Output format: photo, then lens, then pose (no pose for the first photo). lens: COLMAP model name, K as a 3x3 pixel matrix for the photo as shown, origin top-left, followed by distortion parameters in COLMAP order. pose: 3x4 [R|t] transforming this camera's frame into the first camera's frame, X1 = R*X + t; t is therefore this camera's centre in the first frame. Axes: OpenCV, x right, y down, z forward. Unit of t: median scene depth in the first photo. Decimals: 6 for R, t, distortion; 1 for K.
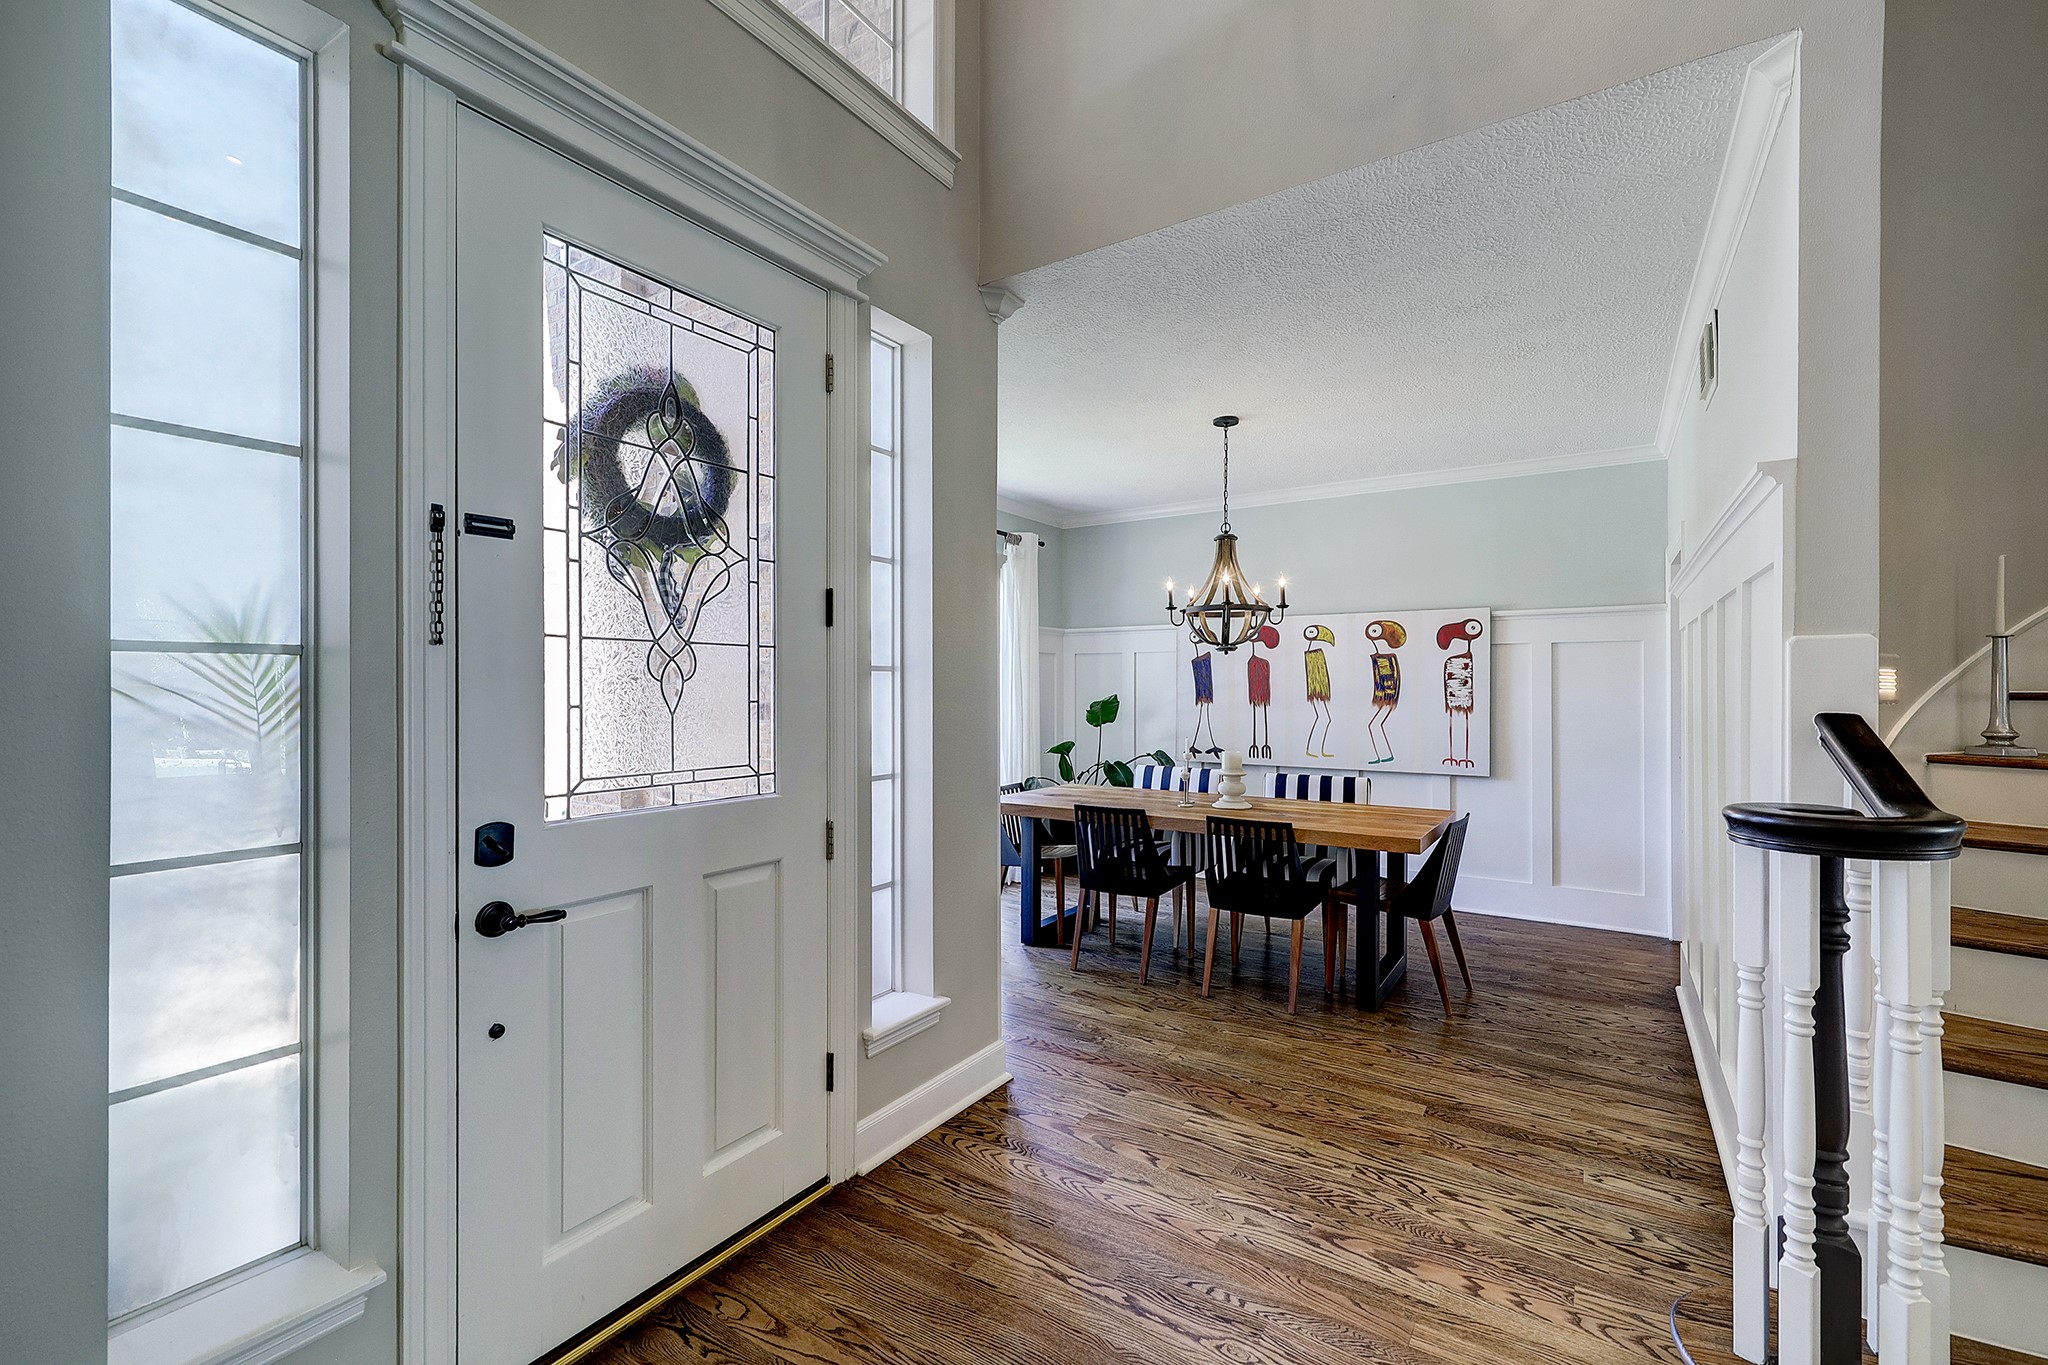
lens RADIAL K [[868.7, 0, 1024.0], [0, 868.7, 682.5], [0, 0, 1]] dist [0.000133, 0.000083]
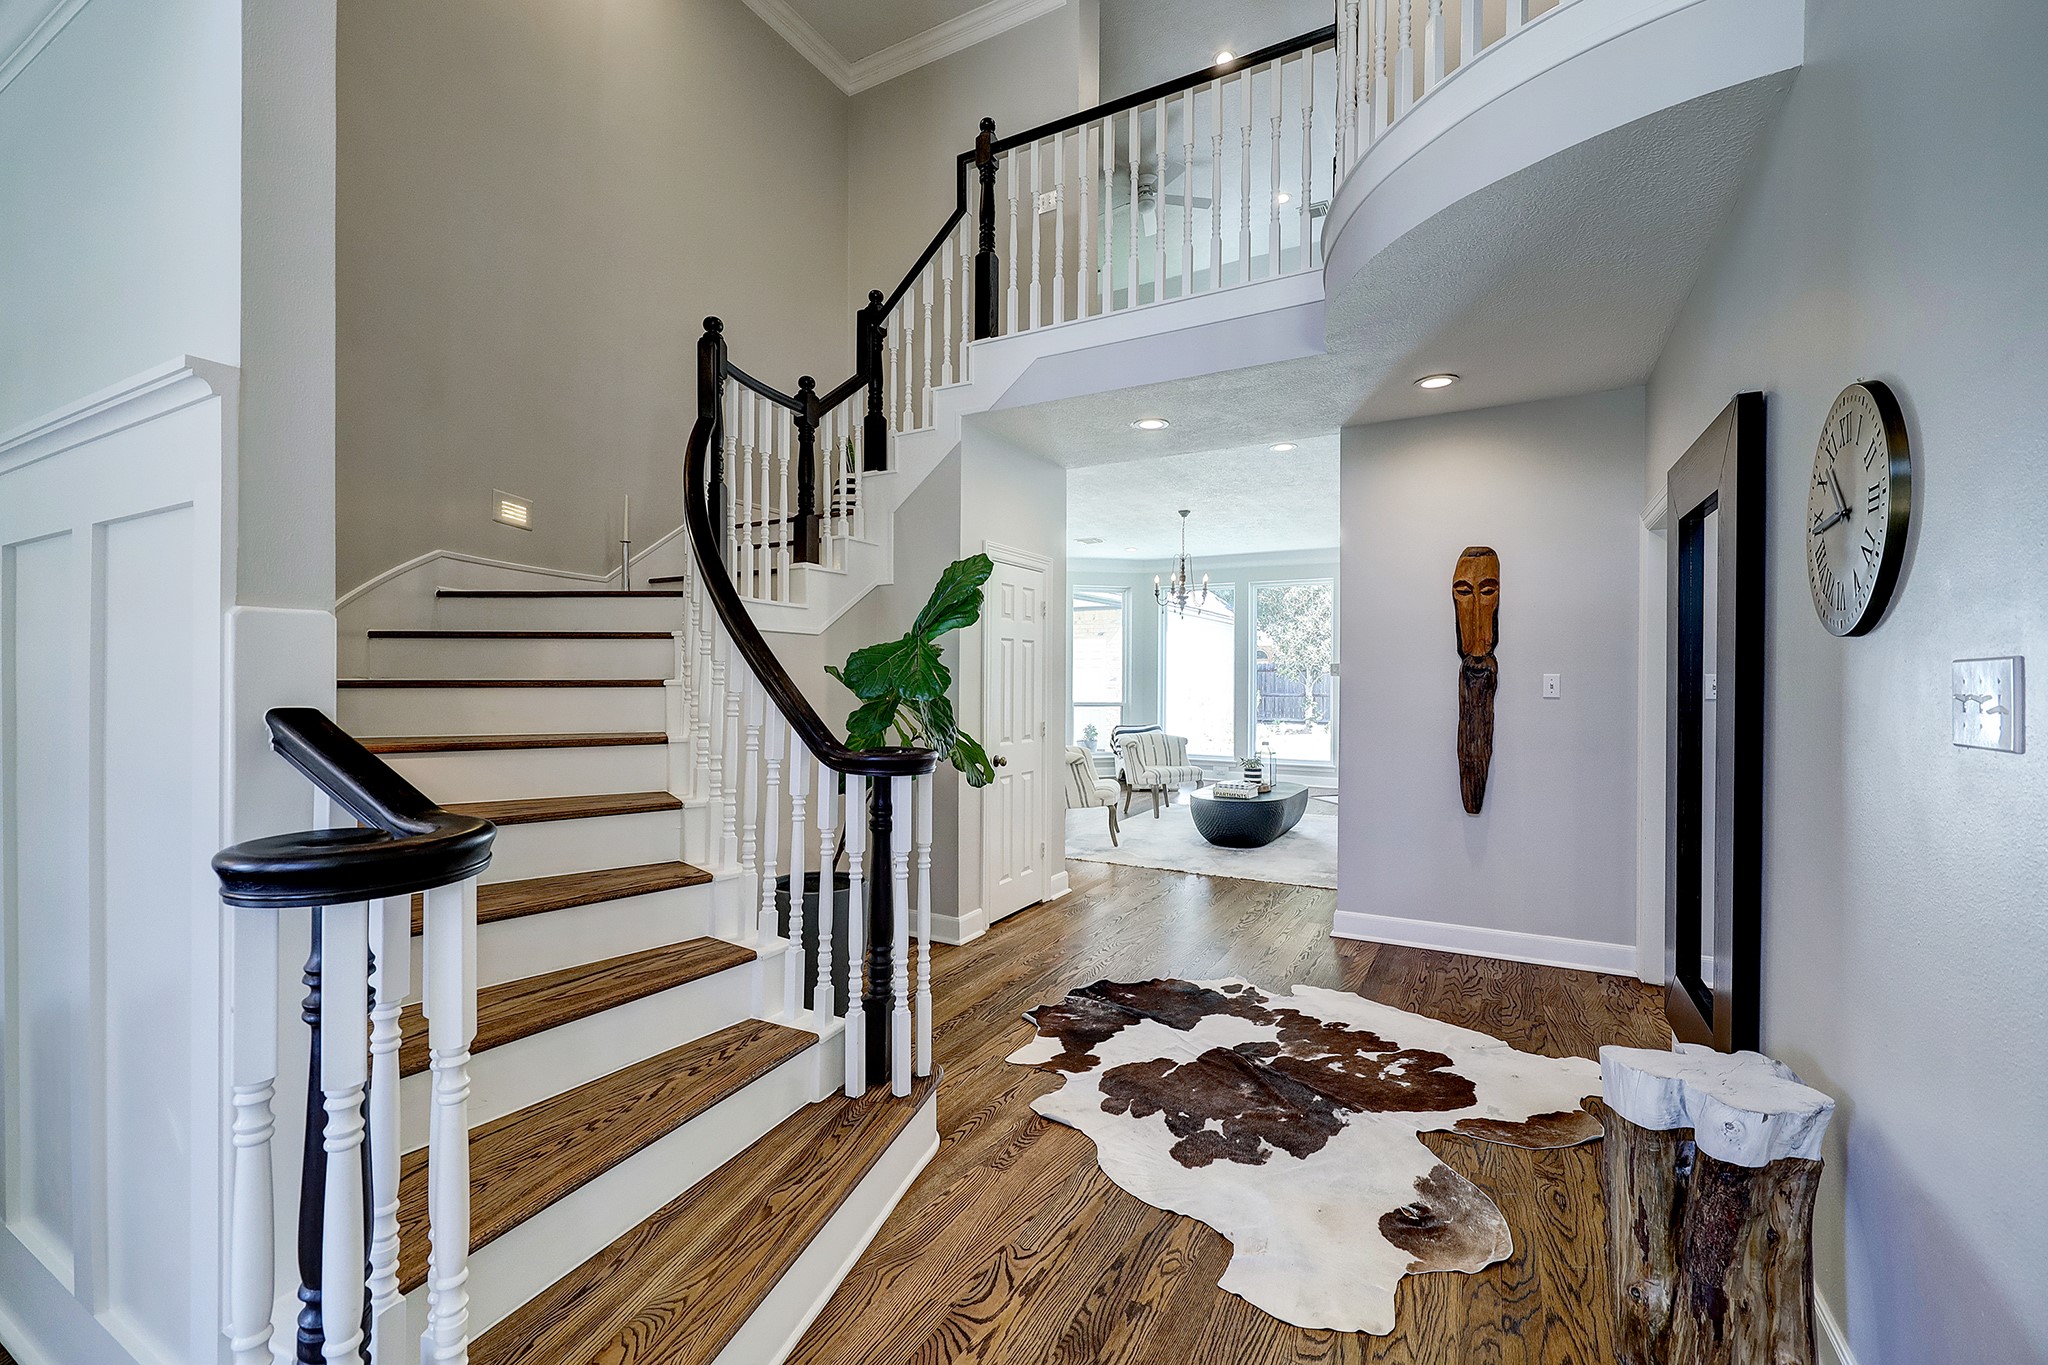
lens RADIAL K [[868.7, 0, 1024.0], [0, 868.7, 682.5], [0, 0, 1]] dist [0.000133, 0.000083]
pose [[-0.077660, -0.007573, 0.996951, 0.030343], [-0.010068, 0.999926, 0.006811, 0.000023], [-0.996929, -0.009508, -0.077731, 0.126175]]
